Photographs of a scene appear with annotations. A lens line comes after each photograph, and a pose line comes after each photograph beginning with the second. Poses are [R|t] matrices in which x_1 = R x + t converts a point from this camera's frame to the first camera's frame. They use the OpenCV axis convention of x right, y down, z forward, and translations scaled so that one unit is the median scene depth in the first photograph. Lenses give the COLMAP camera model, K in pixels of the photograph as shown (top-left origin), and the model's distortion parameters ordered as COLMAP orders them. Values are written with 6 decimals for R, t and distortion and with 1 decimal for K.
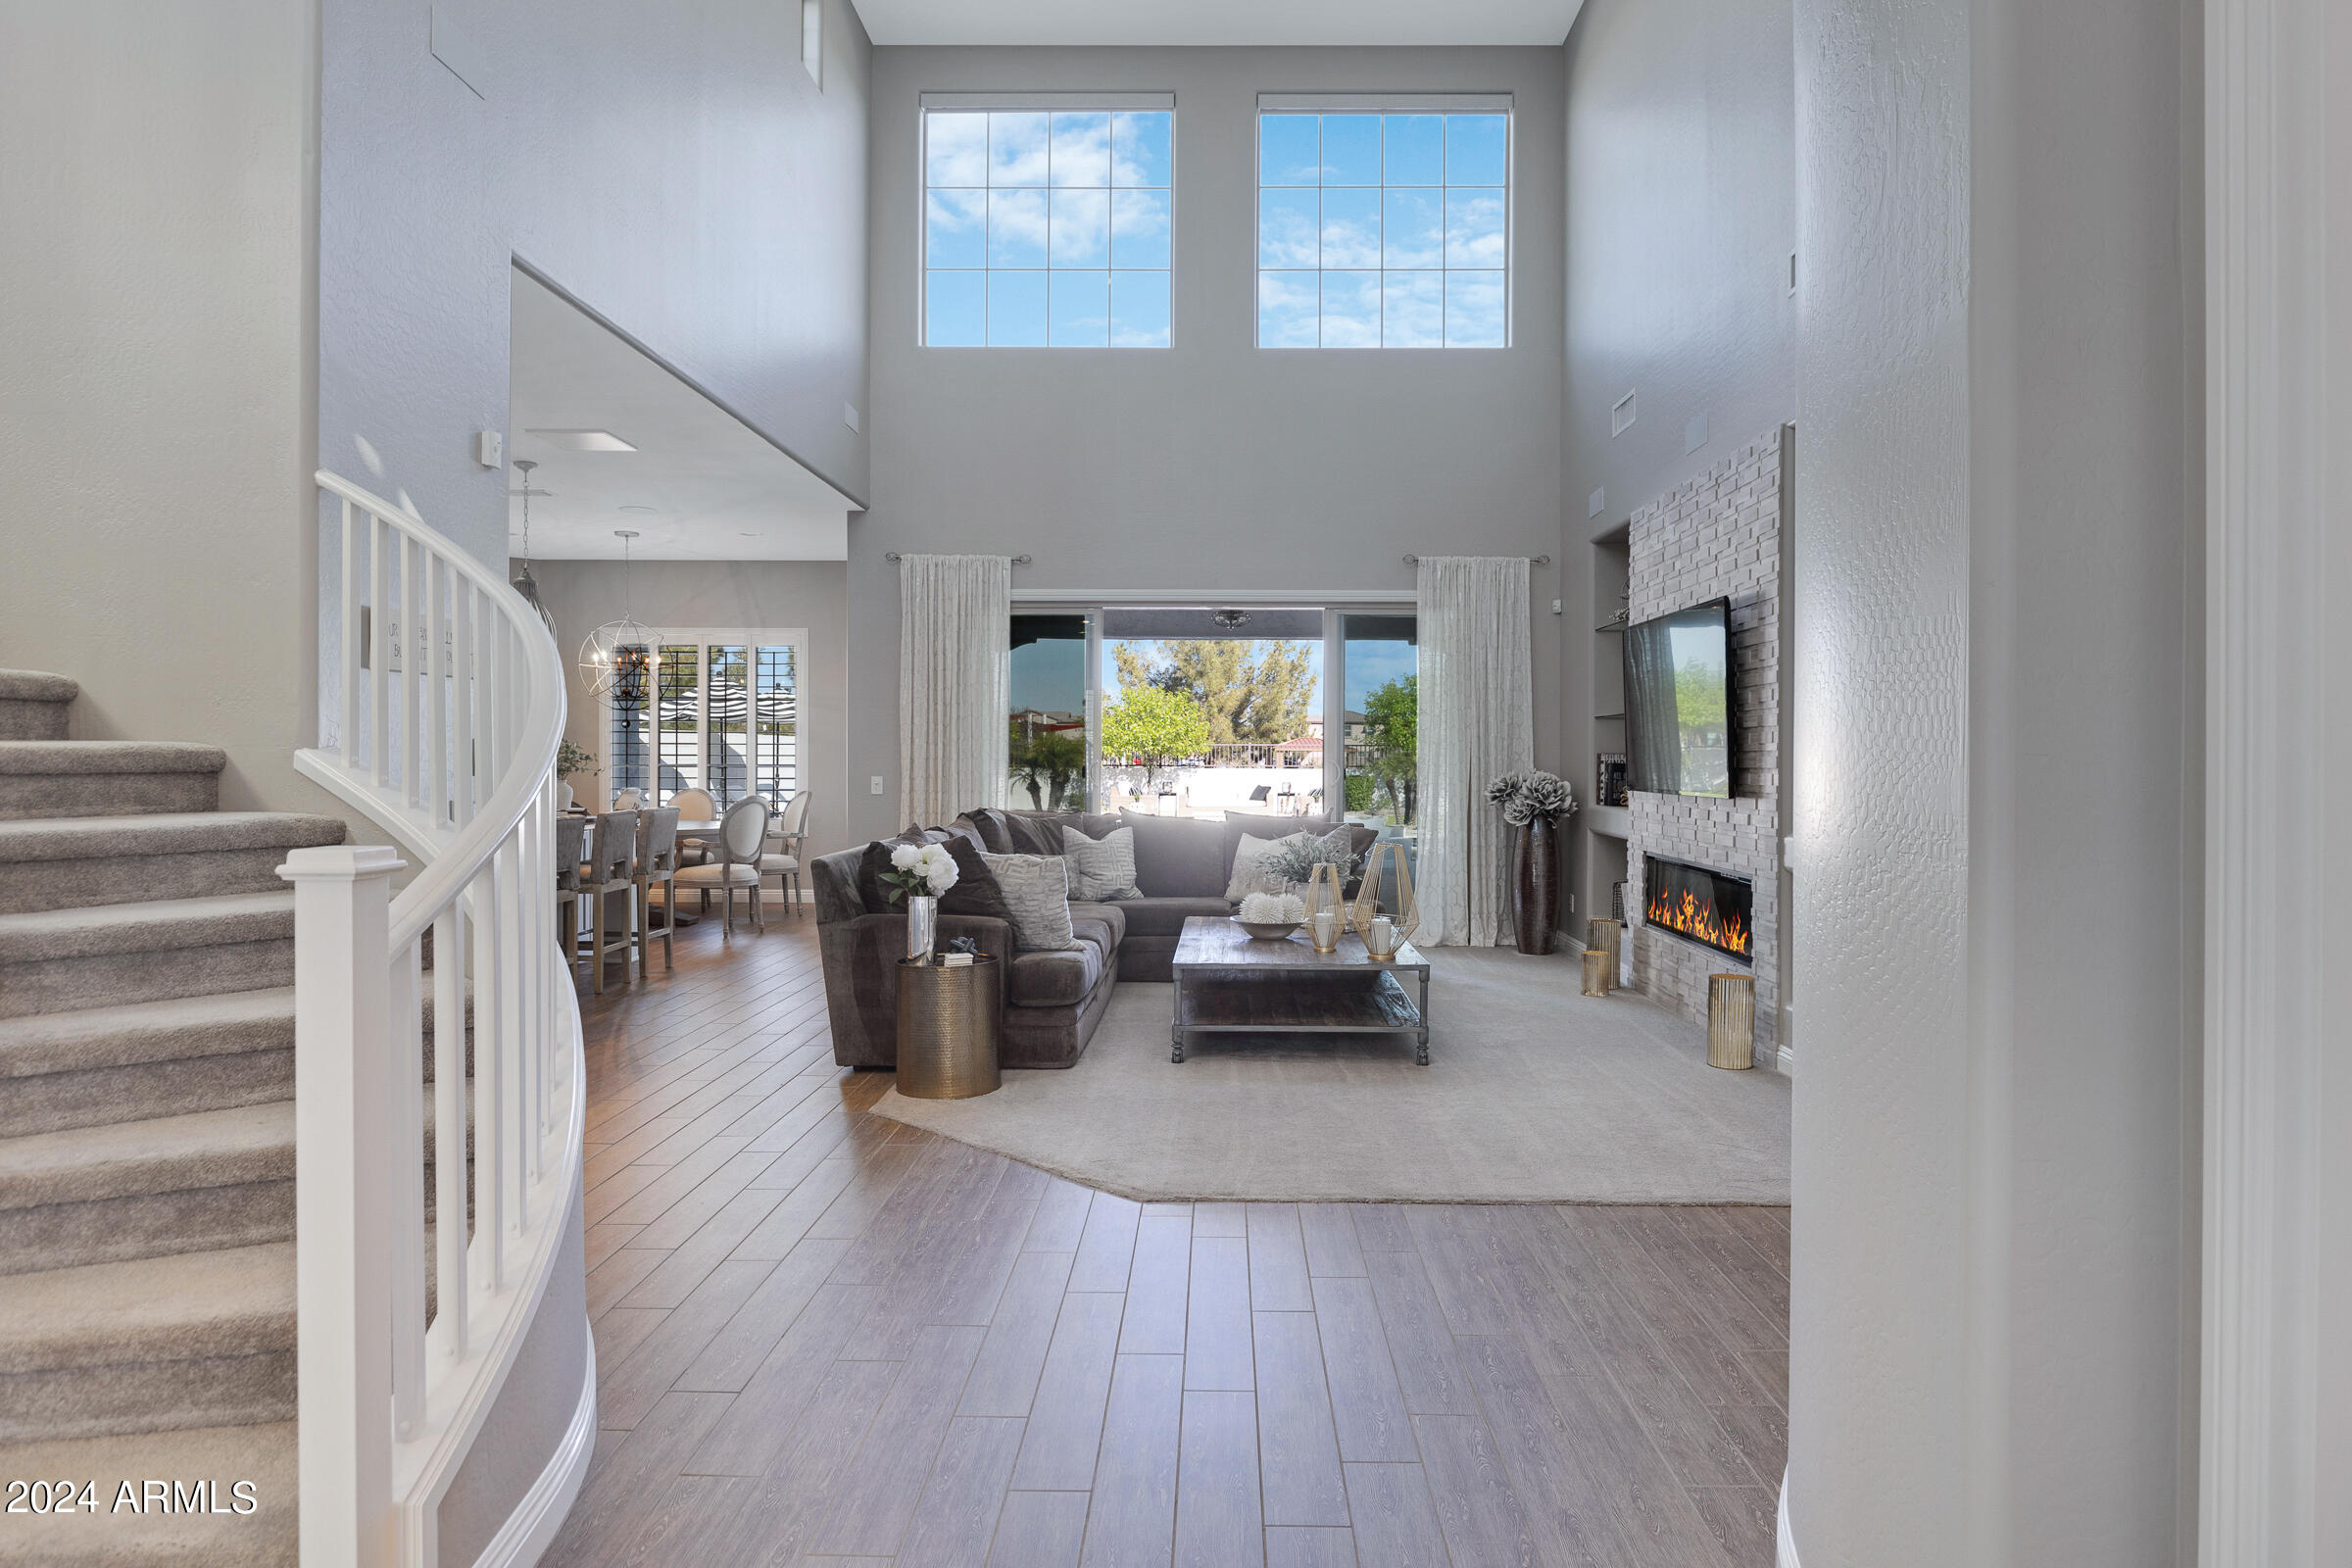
lens RADIAL K [[1361.2, 0, 1129.8], [0, 1361.2, 762.4], [0, 0, 1]] dist [0.024823, 0.007610]
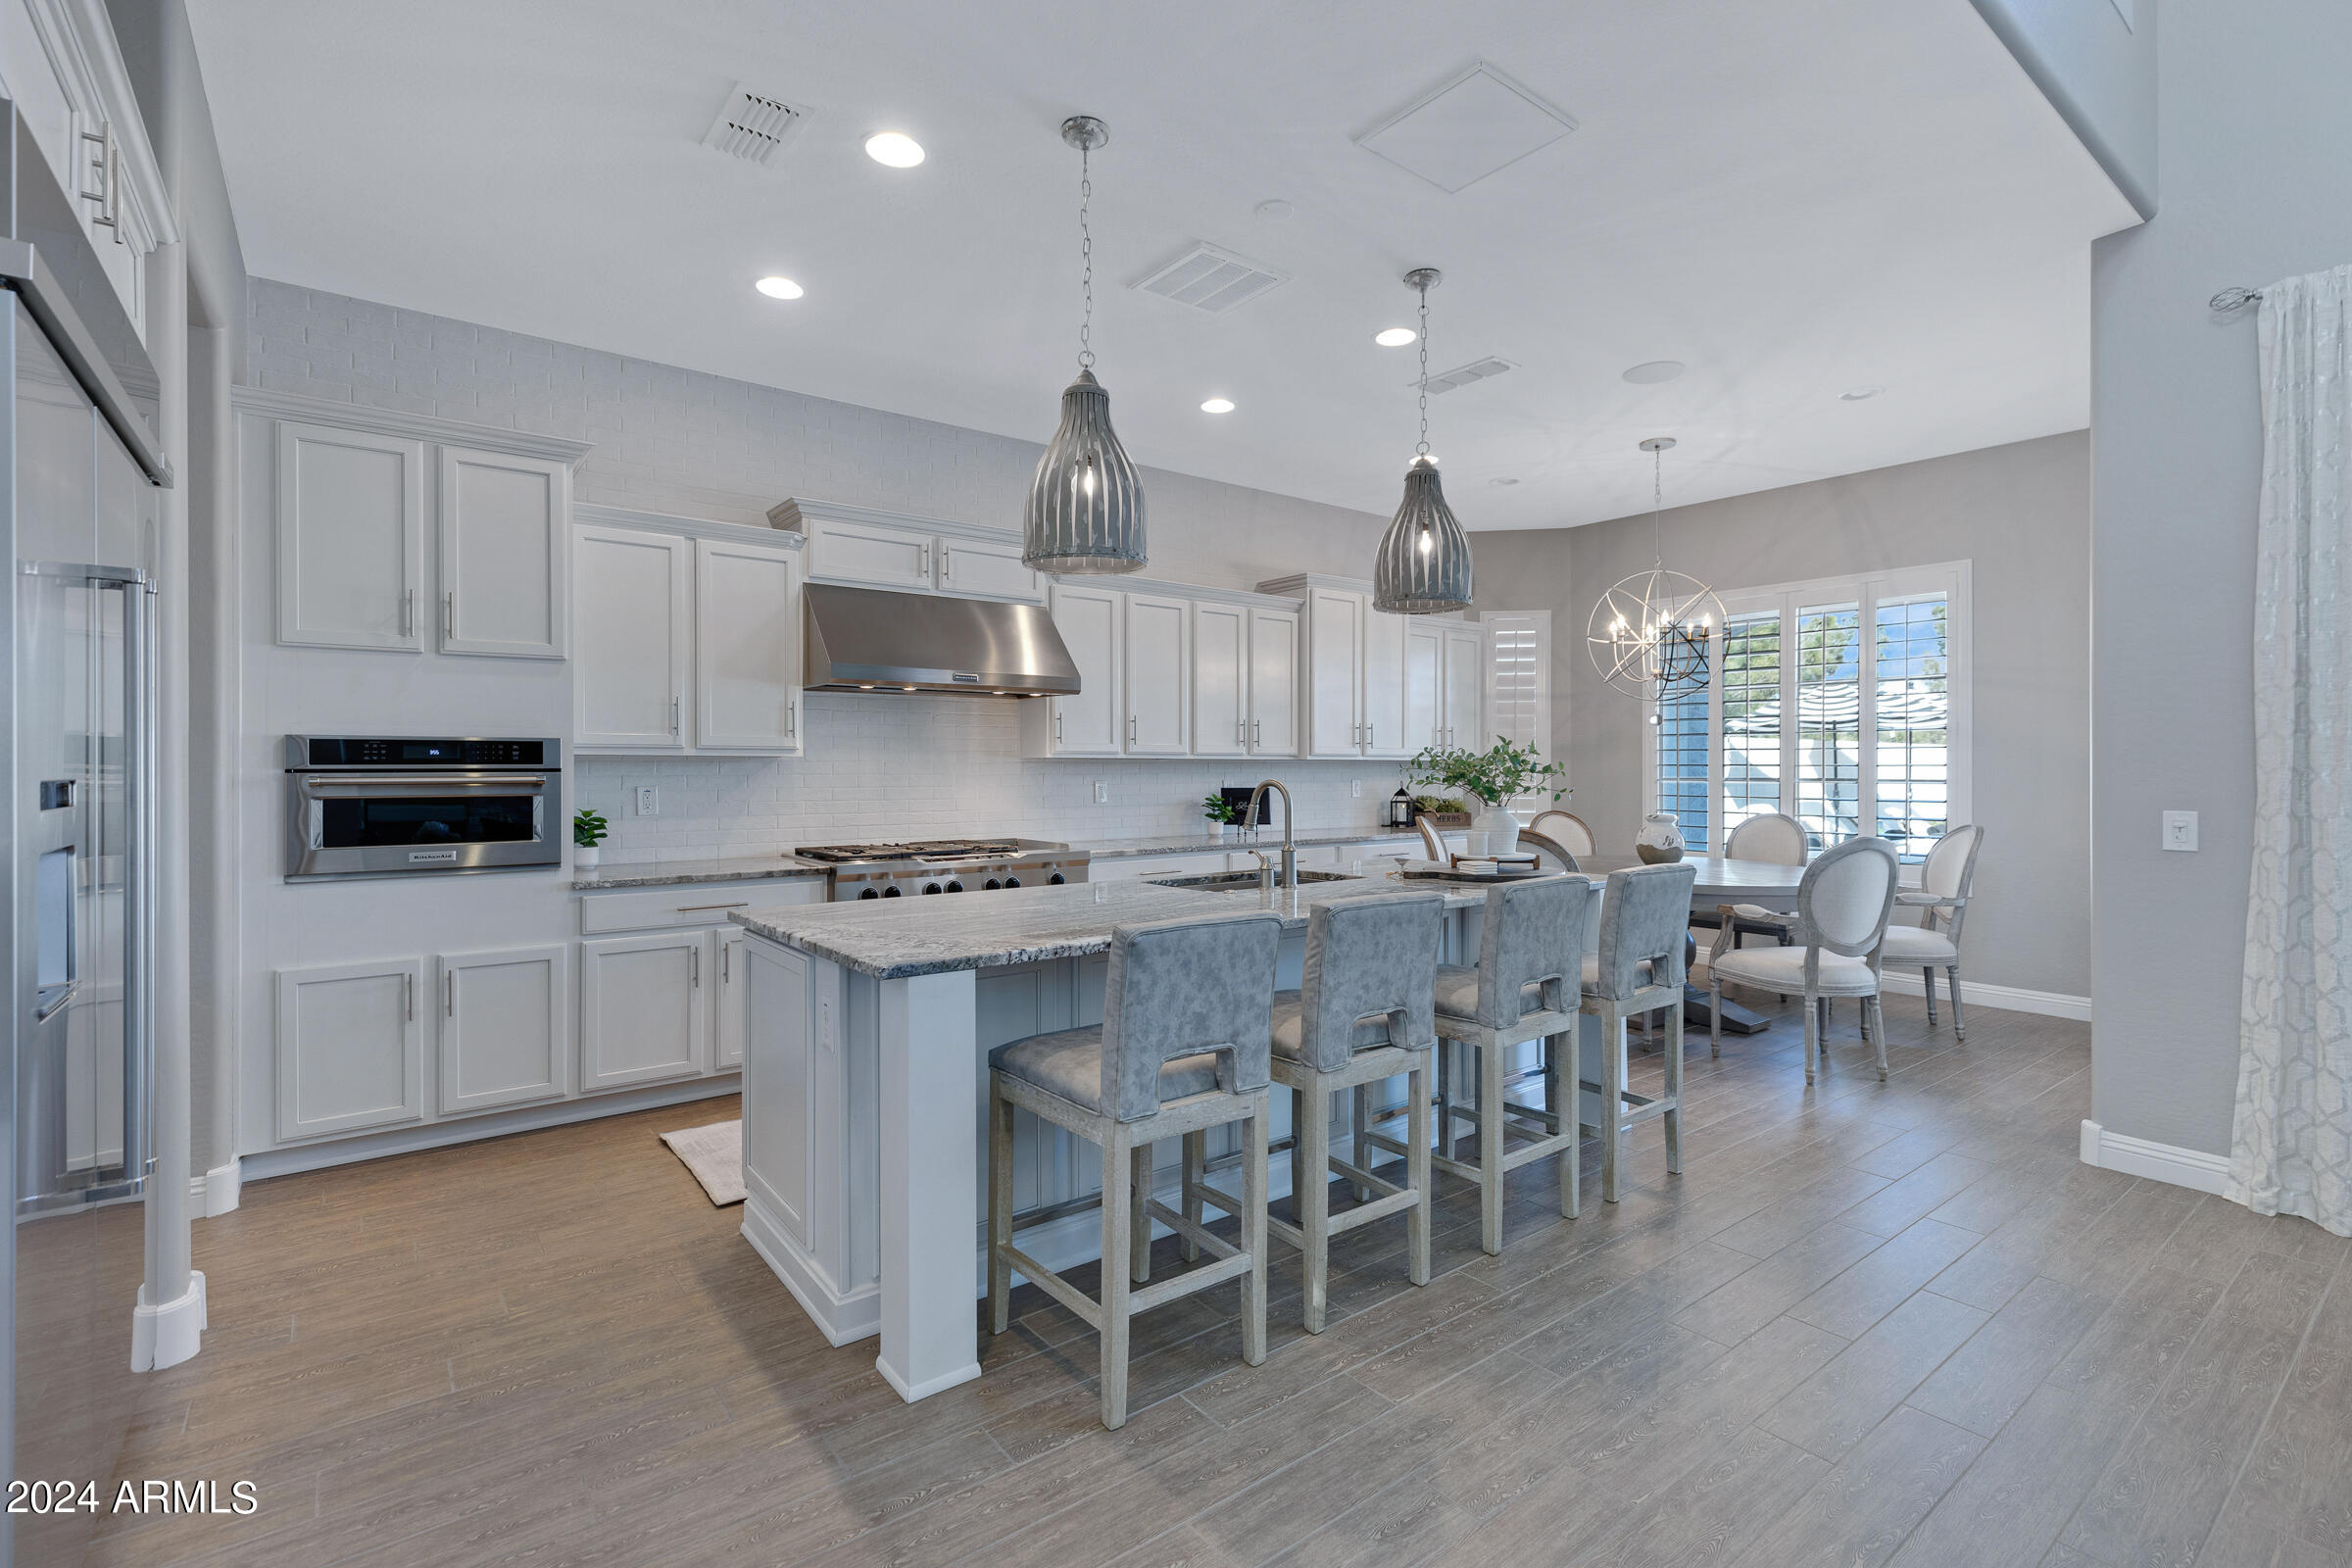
lens RADIAL K [[1068.7, 0, 1185.7], [0, 1068.7, 771.8], [0, 0, 1]] dist [0.007593, -0.000553]
pose [[0.662016, -0.001001, -0.749489, -0.147660], [-0.000396, 0.999999, -0.001686, -0.001908], [0.749489, 0.001413, 0.662015, 0.564875]]
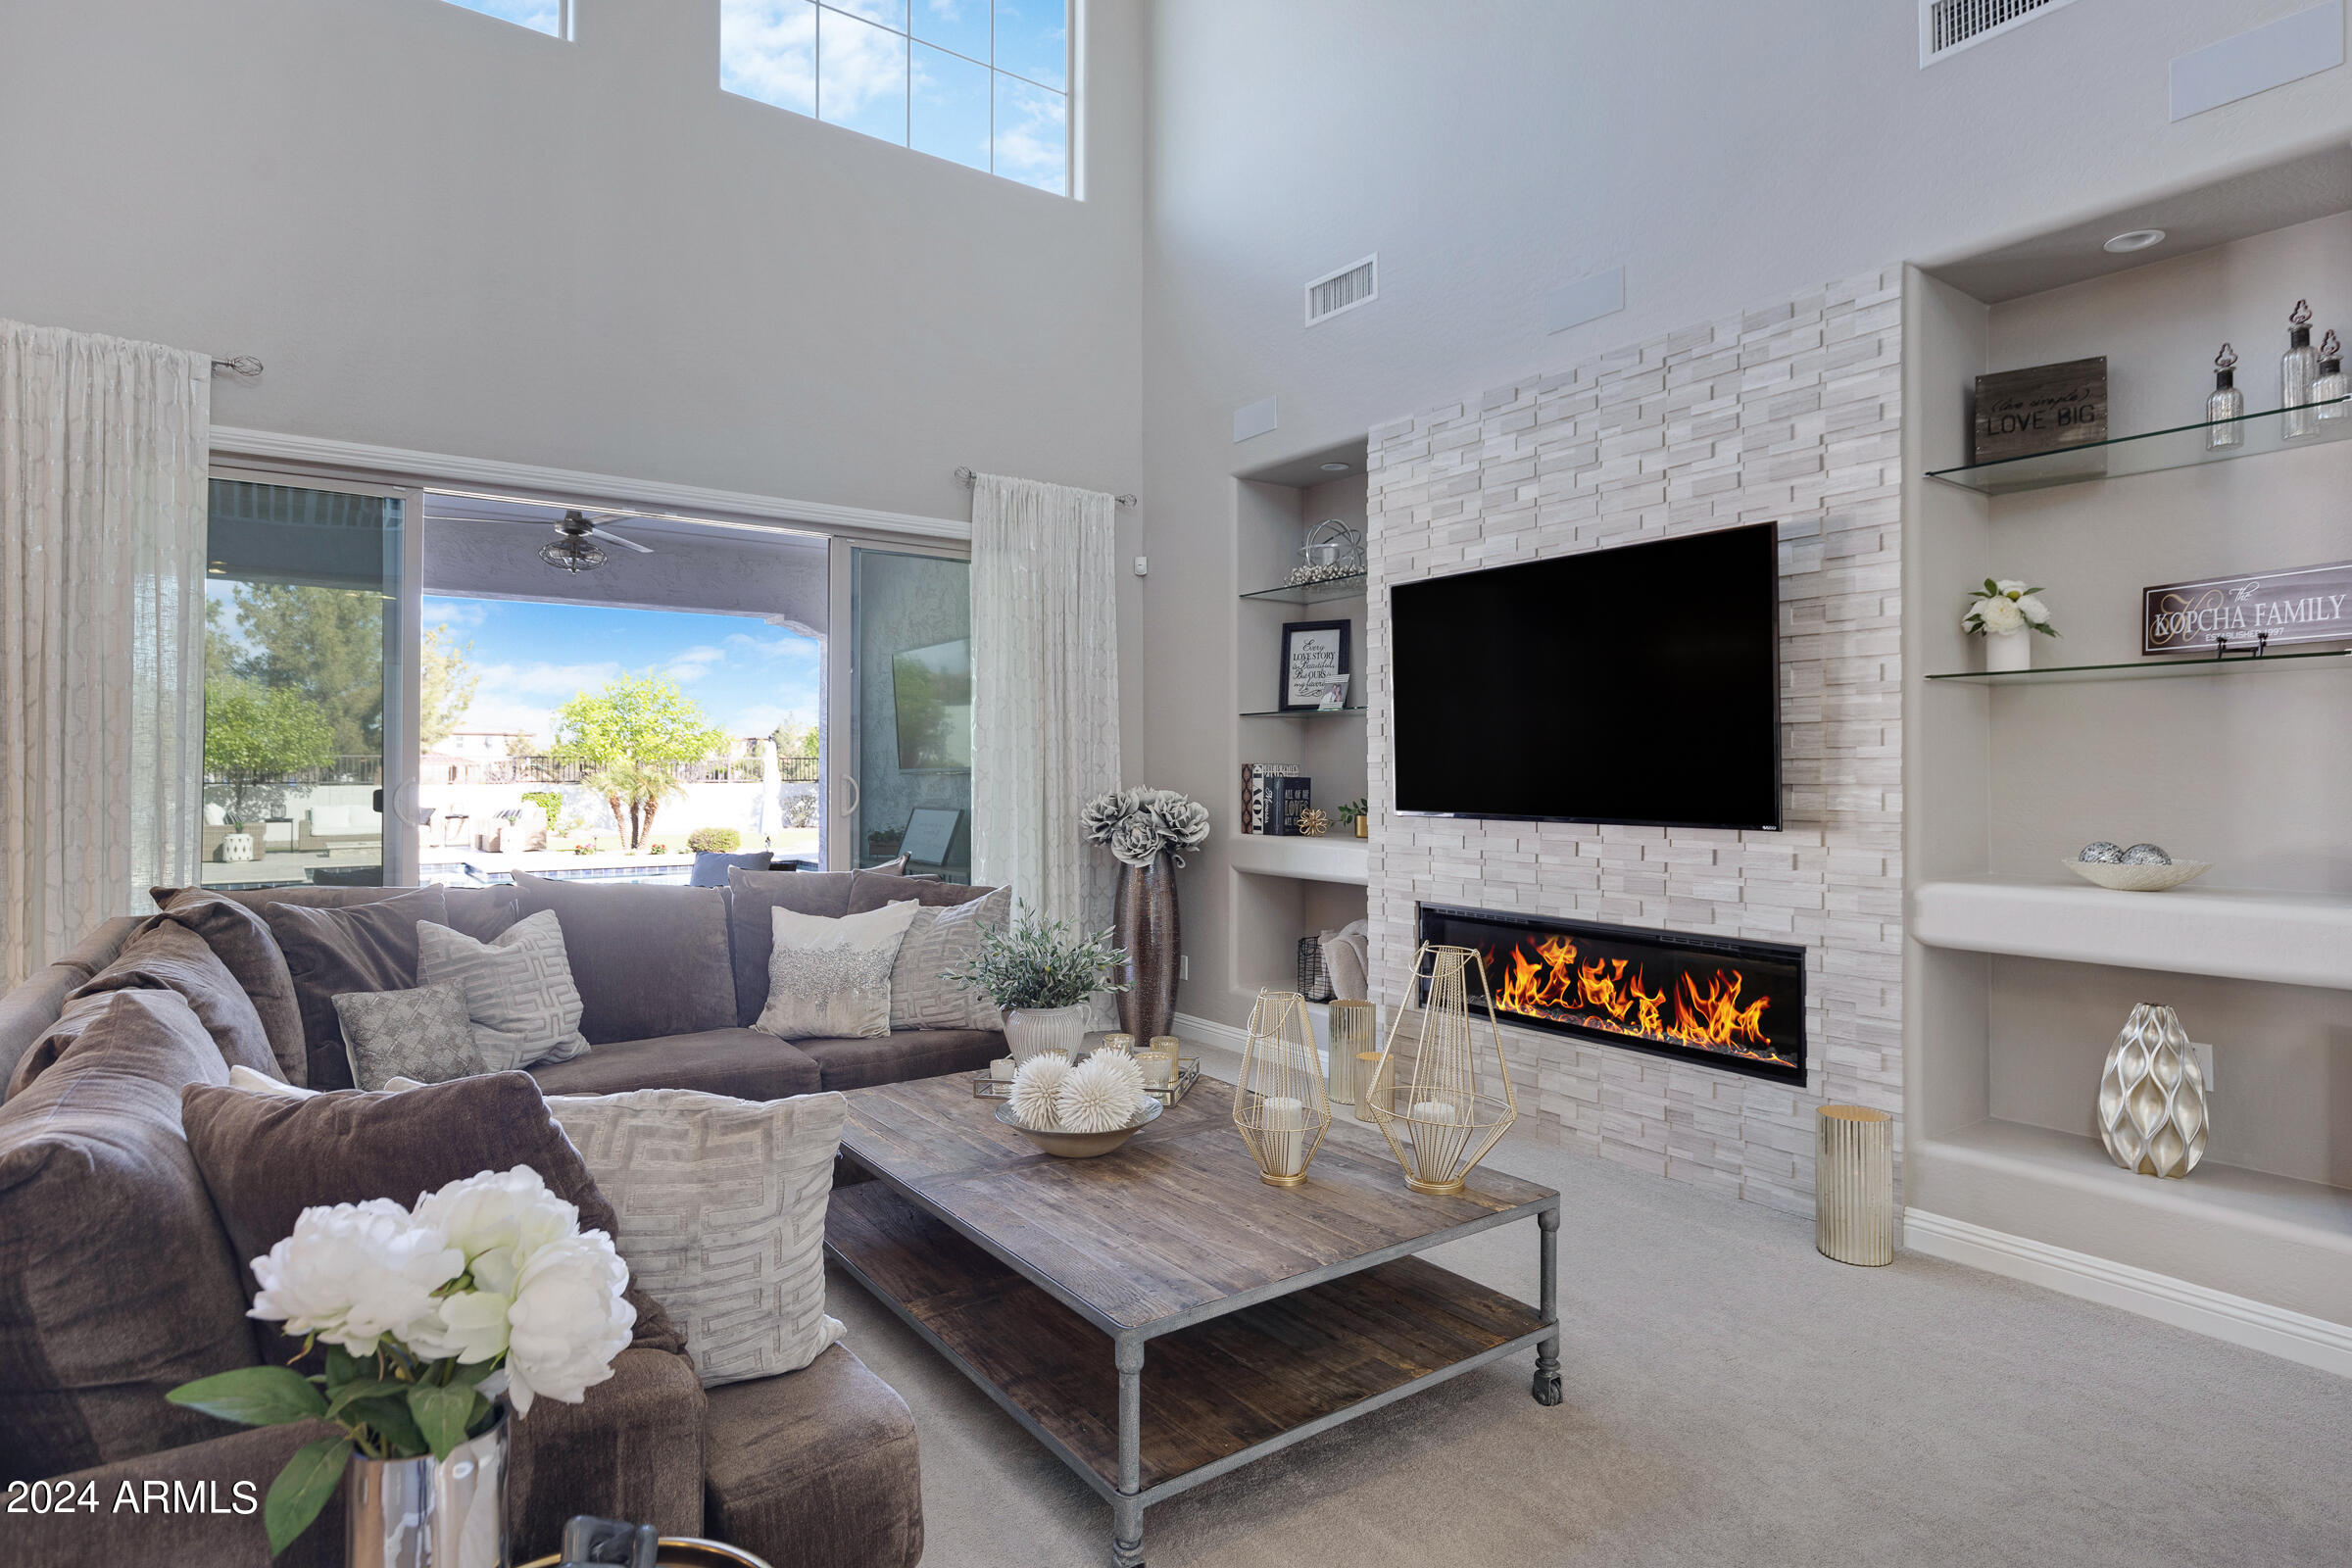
lens RADIAL K [[1275.8, 0, 1158.2], [0, 1275.8, 755.5], [0, 0, 1]] dist [0.002006, 0.000691]
pose [[0.781015, 0.002763, 0.624506, -0.111892], [0.006606, 0.999898, -0.012686, -0.002654], [-0.624477, 0.014034, 0.780917, 0.458342]]
